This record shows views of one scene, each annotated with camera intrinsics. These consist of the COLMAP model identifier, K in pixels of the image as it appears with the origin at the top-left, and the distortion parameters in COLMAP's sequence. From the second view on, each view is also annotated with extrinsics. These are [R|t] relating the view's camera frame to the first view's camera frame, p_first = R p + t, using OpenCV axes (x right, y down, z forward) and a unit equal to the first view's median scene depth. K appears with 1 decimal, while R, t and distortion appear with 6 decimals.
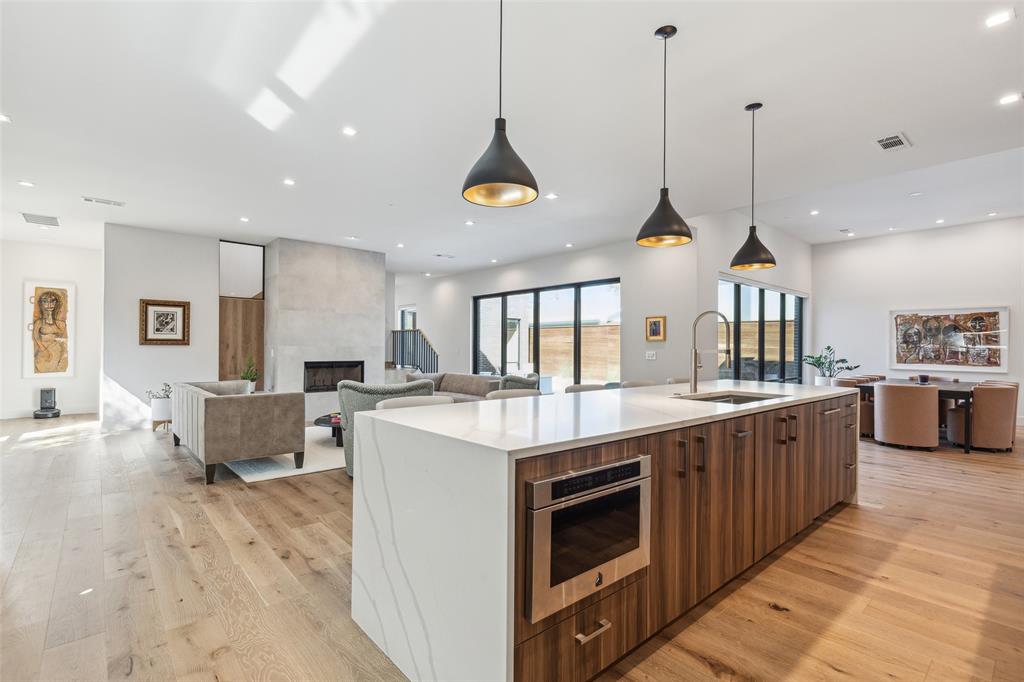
lens RADIAL K [[472.5, 0, 510.9], [0, 472.5, 341.1], [0, 0, 1]] dist [0.007589, -0.001192]
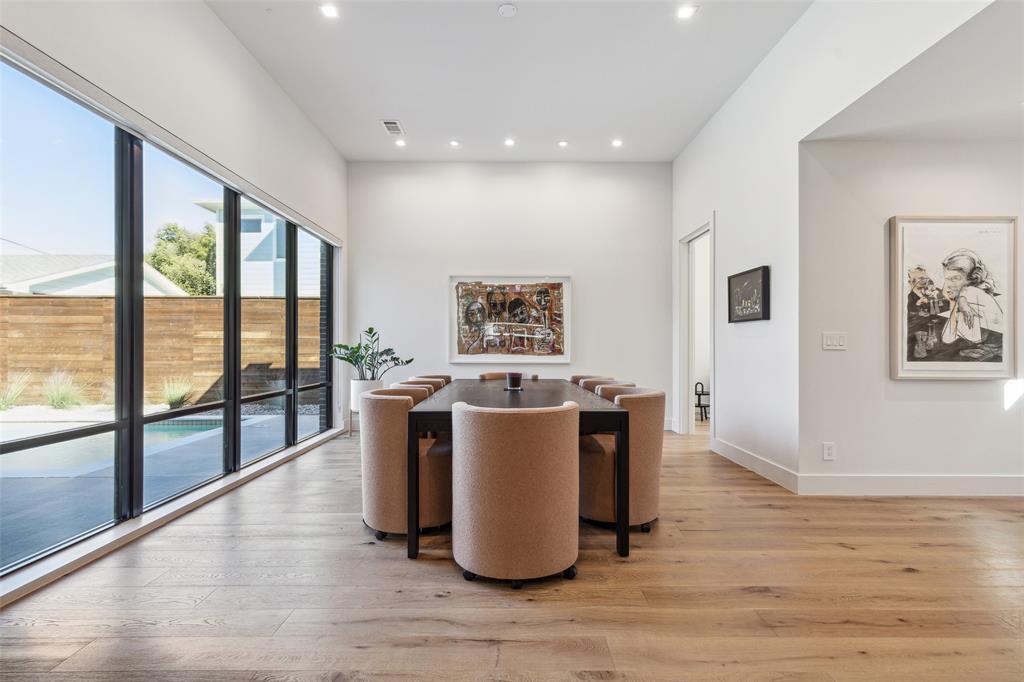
lens RADIAL K [[472.5, 0, 510.0], [0, 472.5, 346.0], [0, 0, 1]] dist [0.007589, -0.001192]
pose [[0.663777, -0.007476, 0.747893, 0.399156], [-0.001598, 0.999934, 0.011414, 0.029995], [-0.747929, -0.008771, 0.663721, 0.553126]]
